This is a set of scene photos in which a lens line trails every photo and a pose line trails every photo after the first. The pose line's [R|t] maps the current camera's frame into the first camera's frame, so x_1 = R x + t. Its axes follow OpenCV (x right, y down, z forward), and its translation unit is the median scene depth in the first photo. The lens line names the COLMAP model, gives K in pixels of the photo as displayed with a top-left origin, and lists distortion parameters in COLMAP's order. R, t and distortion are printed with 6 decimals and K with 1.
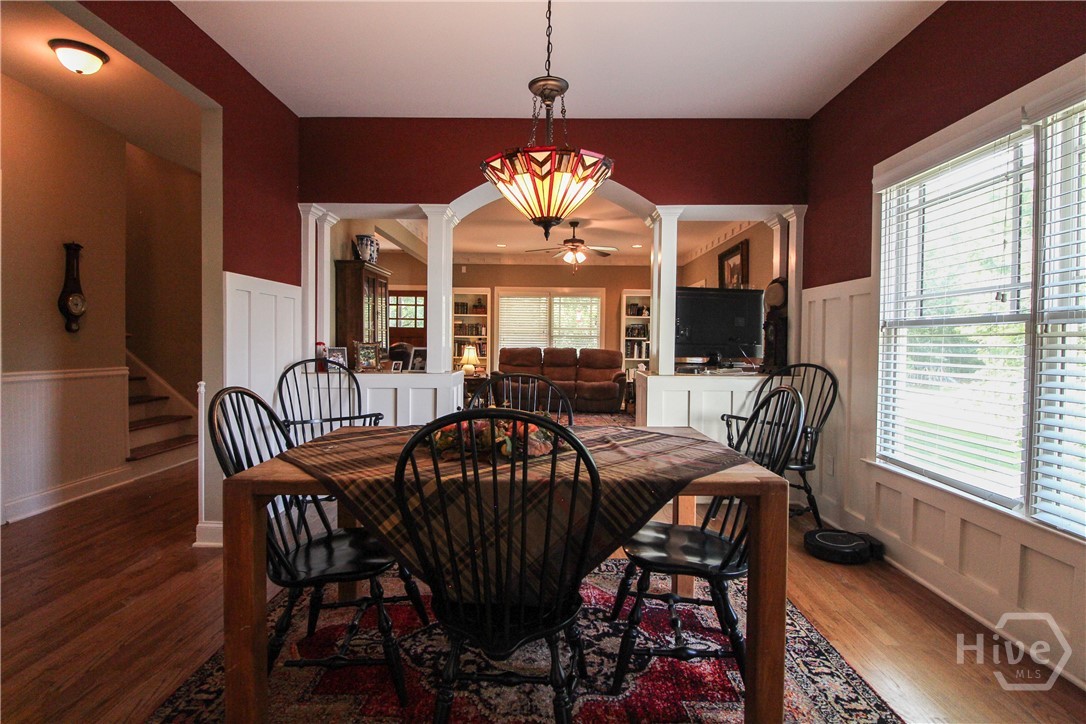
lens RADIAL K [[544.2, 0, 538.9], [0, 544.2, 351.6], [0, 0, 1]] dist [0.003043, 0.000018]
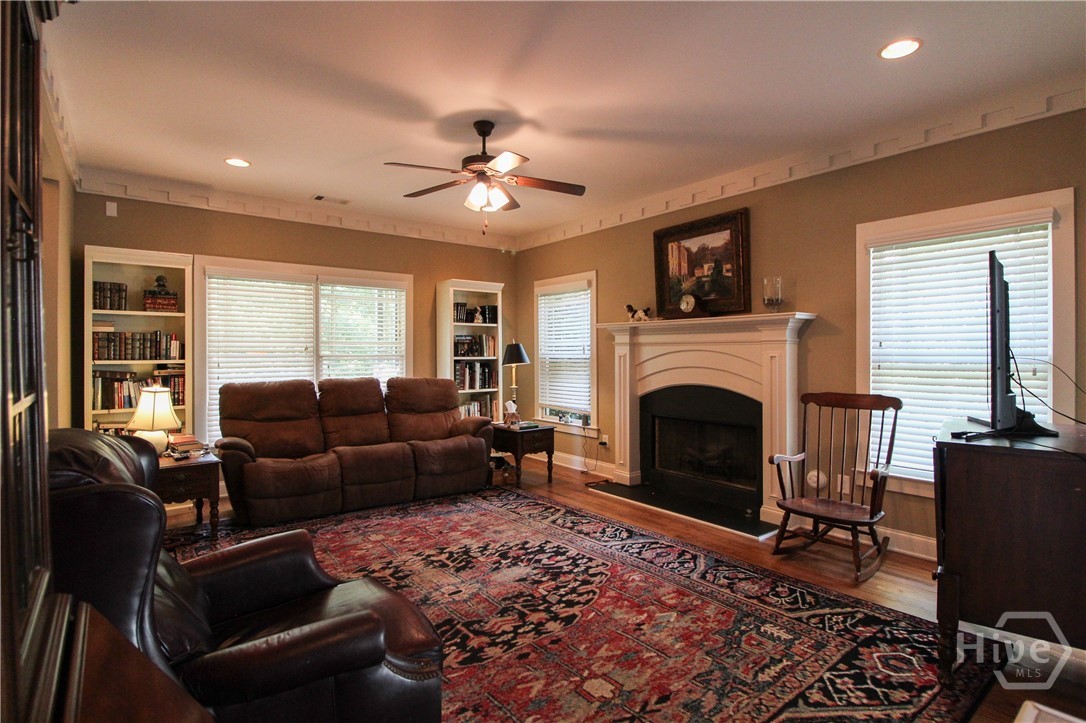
lens RADIAL K [[544.2, 0, 538.9], [0, 544.2, 351.1], [0, 0, 1]] dist [0.003043, 0.000018]
pose [[0.777506, -0.012254, 0.628756, -0.156896], [0.022674, 0.999706, -0.008555, -0.025897], [-0.628467, 0.020909, 0.777555, 0.471052]]
